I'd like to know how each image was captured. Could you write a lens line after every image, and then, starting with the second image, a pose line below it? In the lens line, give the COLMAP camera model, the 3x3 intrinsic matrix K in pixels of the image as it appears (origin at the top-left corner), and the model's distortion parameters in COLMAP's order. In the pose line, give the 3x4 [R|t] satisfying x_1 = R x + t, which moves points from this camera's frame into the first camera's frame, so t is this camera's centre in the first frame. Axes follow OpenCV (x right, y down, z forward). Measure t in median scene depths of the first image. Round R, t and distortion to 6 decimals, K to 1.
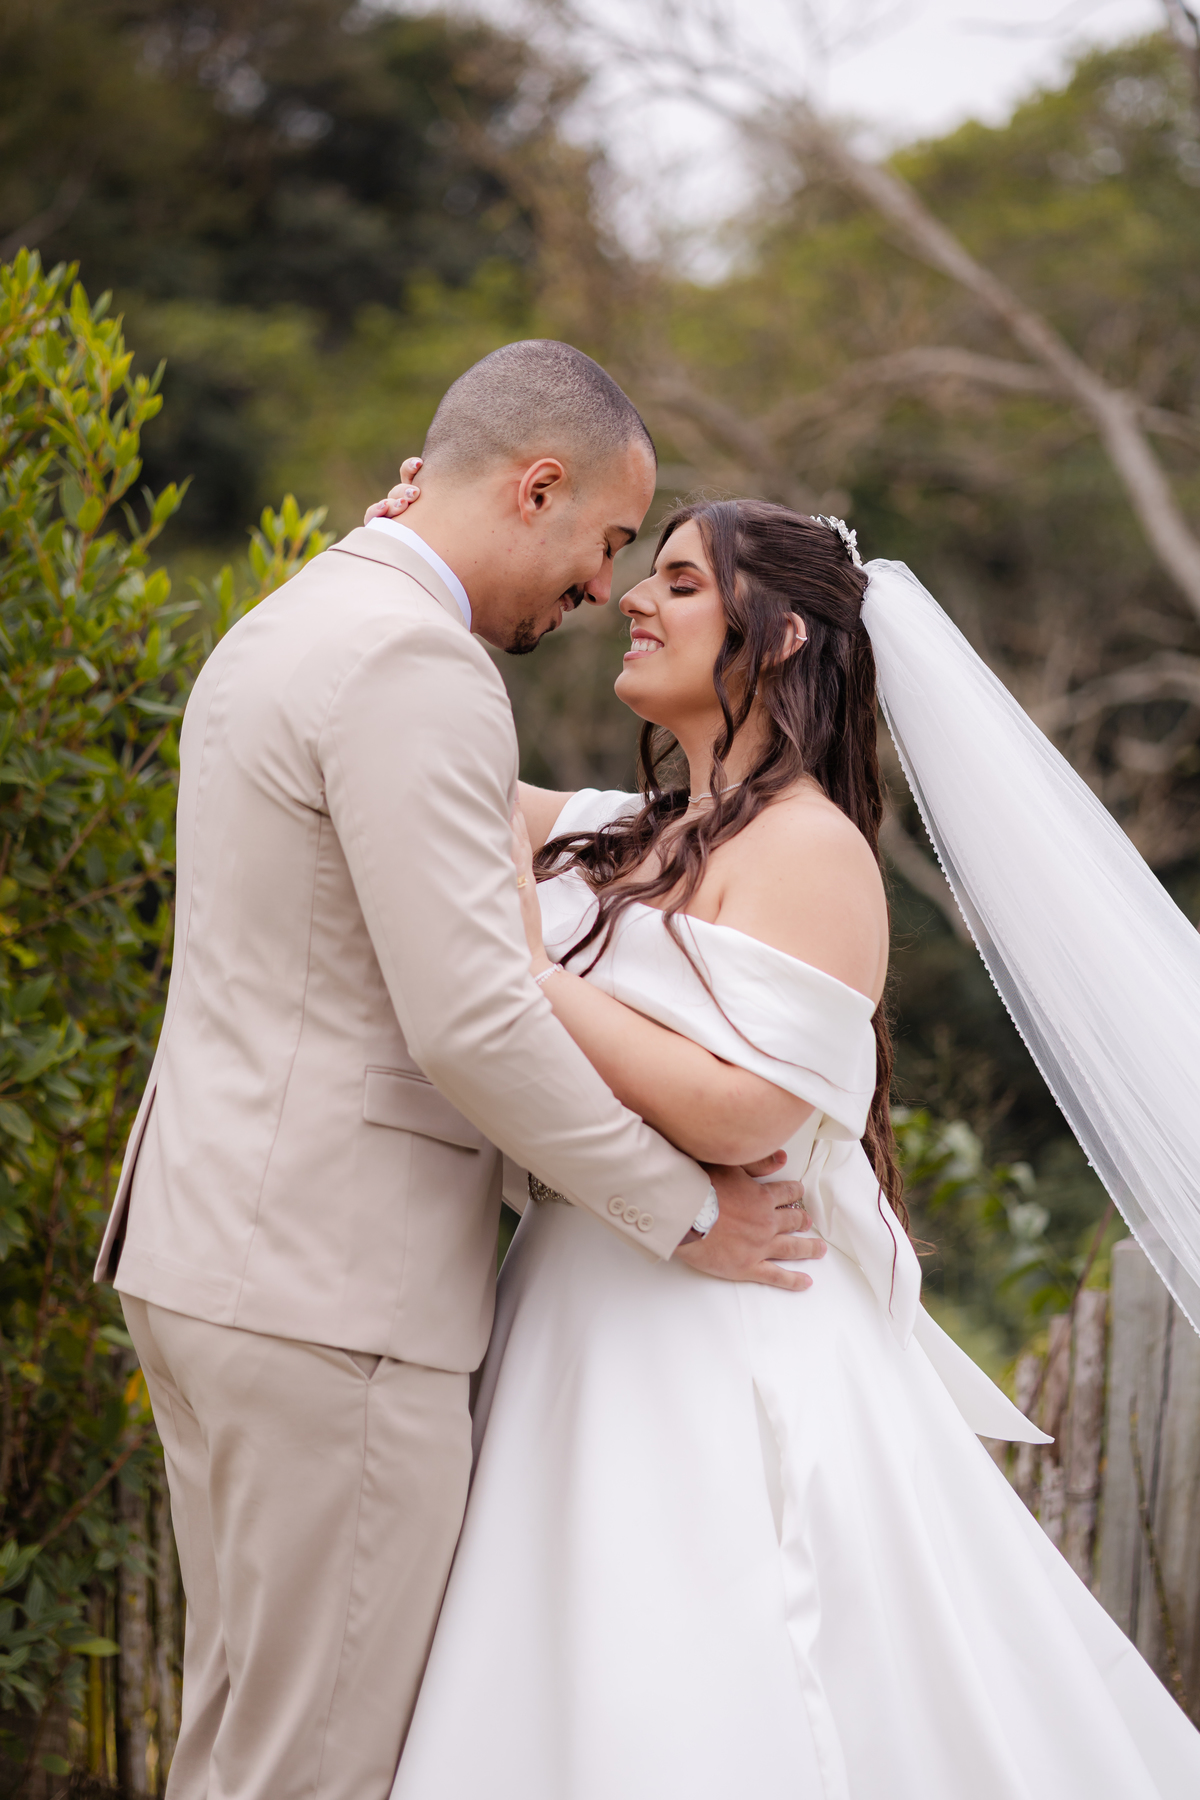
lens RADIAL K [[5273.5, 0, 816.8], [0, 5273.5, 781.8], [0, 0, 1]] dist [2.345242, -75.075259]
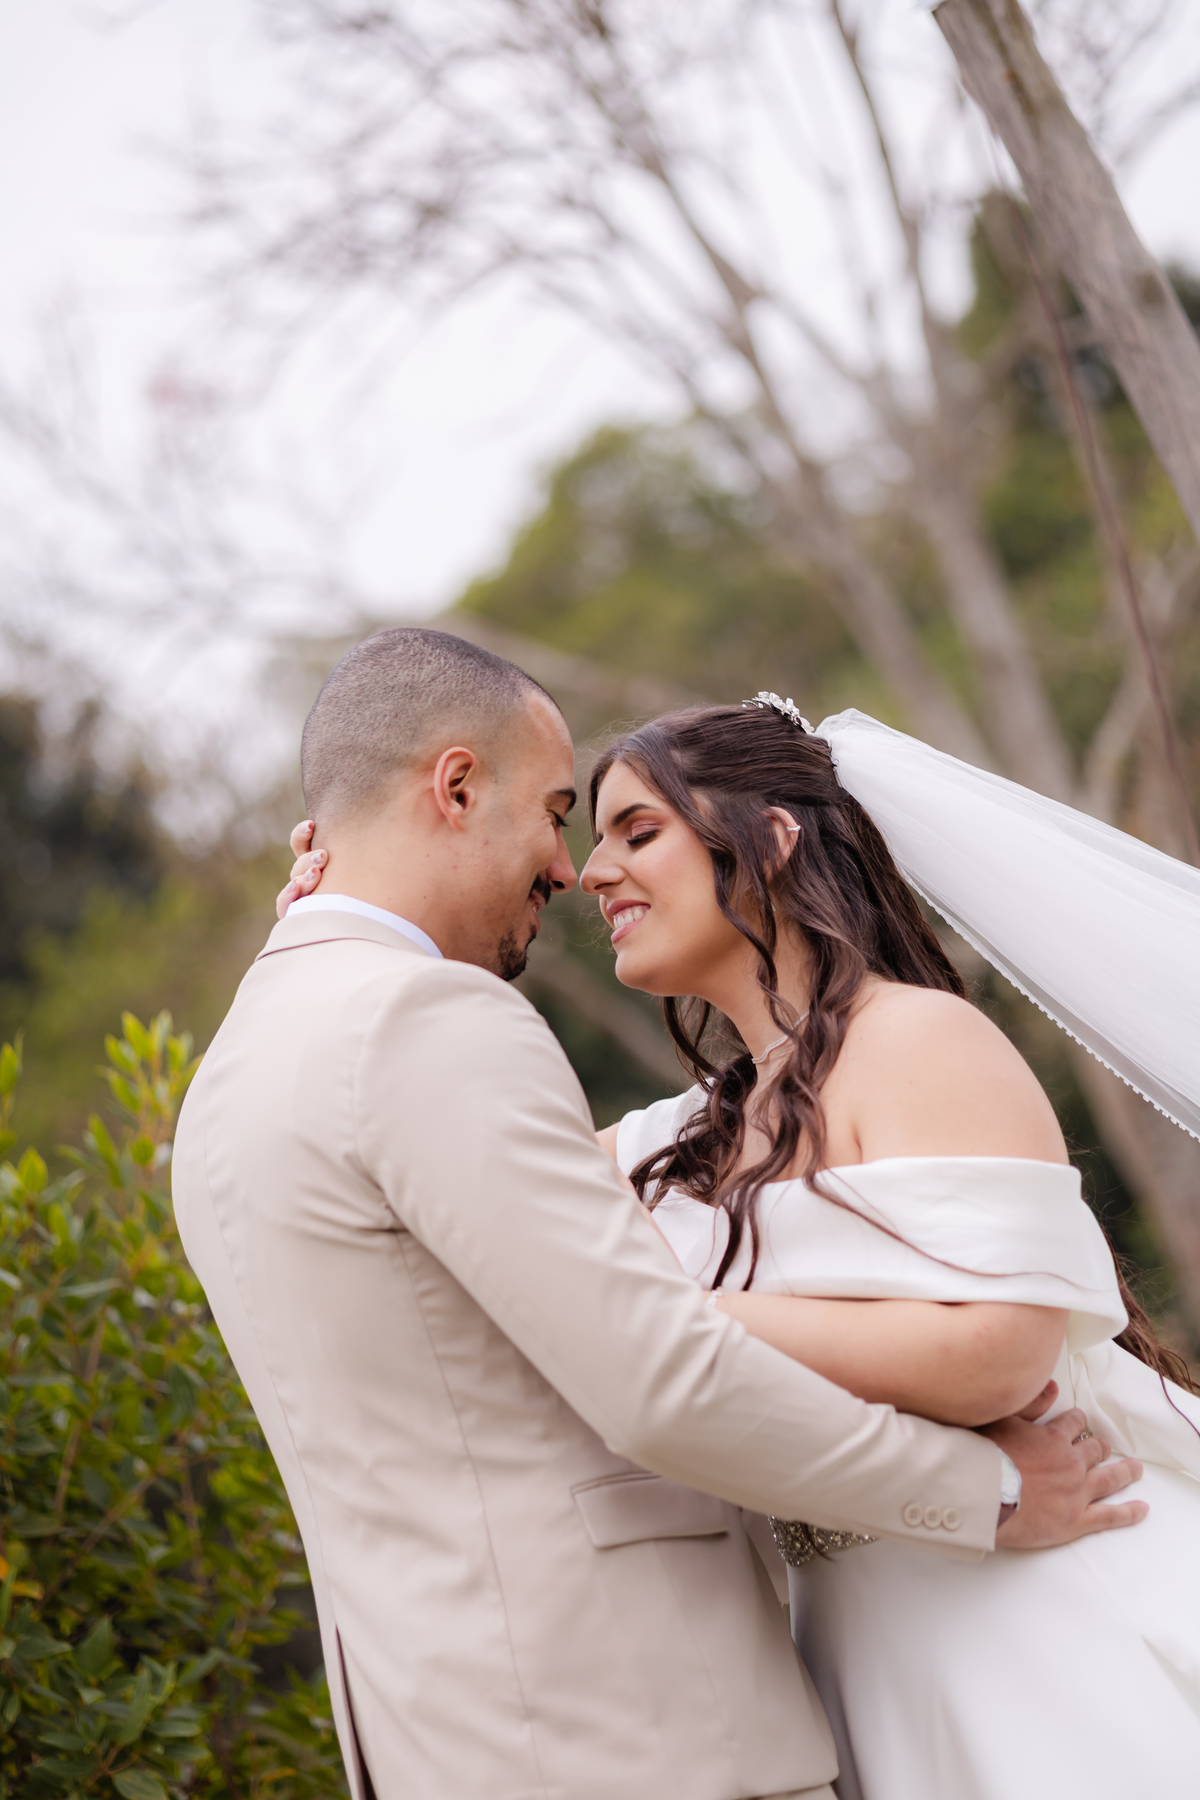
lens RADIAL K [[4774.3, 0, 601.9], [0, 4774.3, 745.2], [0, 0, 1]] dist [-0.049160, 0.470704]
pose [[0.905155, -0.415912, 0.087815, -0.093767], [0.423633, 0.899652, -0.105647, 0.028864], [-0.035063, 0.132828, 0.990519, 0.246226]]
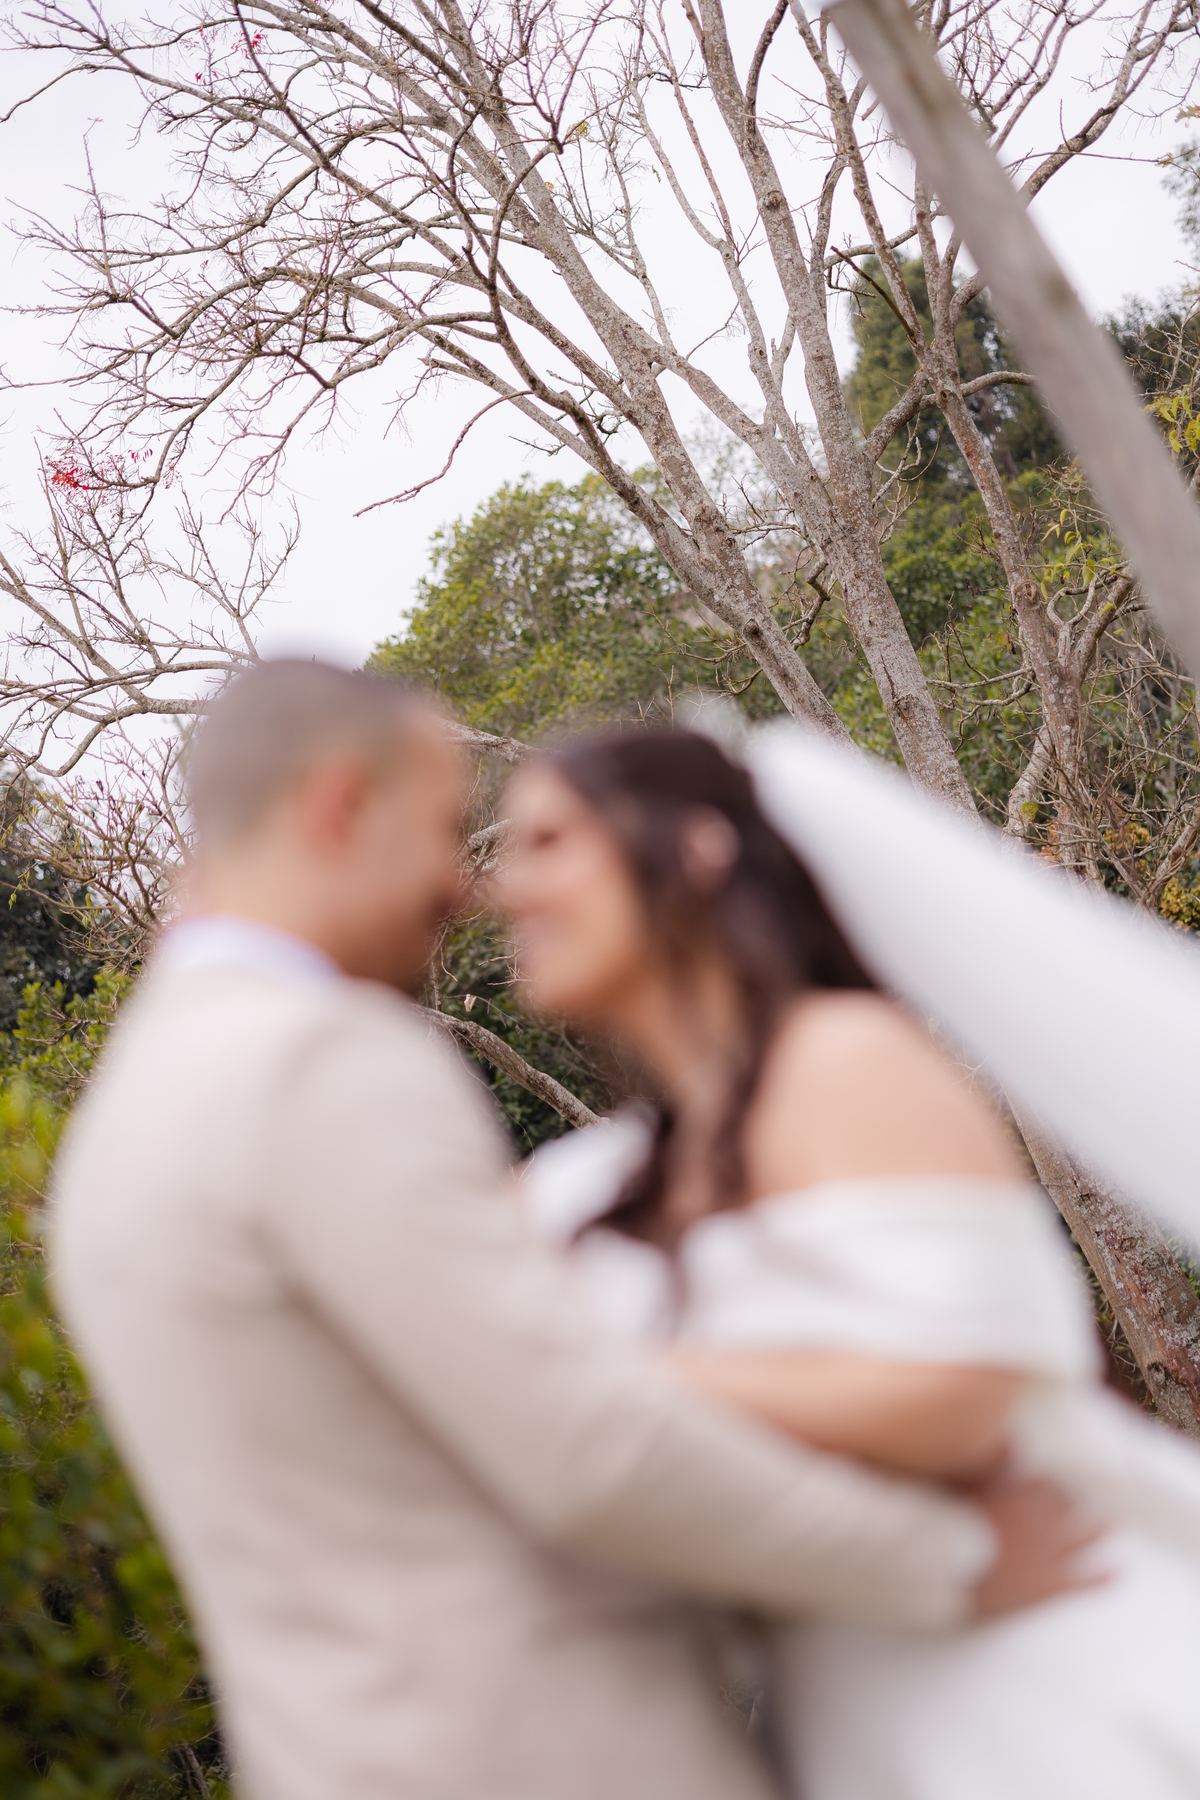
lens RADIAL K [[4459.6, 0, 600.0], [0, 4459.6, 900.0], [0, 0, 1]] dist [-0.025771, 1.011634]
pose [[0.887583, -0.450310, 0.097045, -0.087094], [0.458293, 0.884502, -0.087310, 0.030003], [-0.046520, 0.121970, 0.991443, 0.353841]]
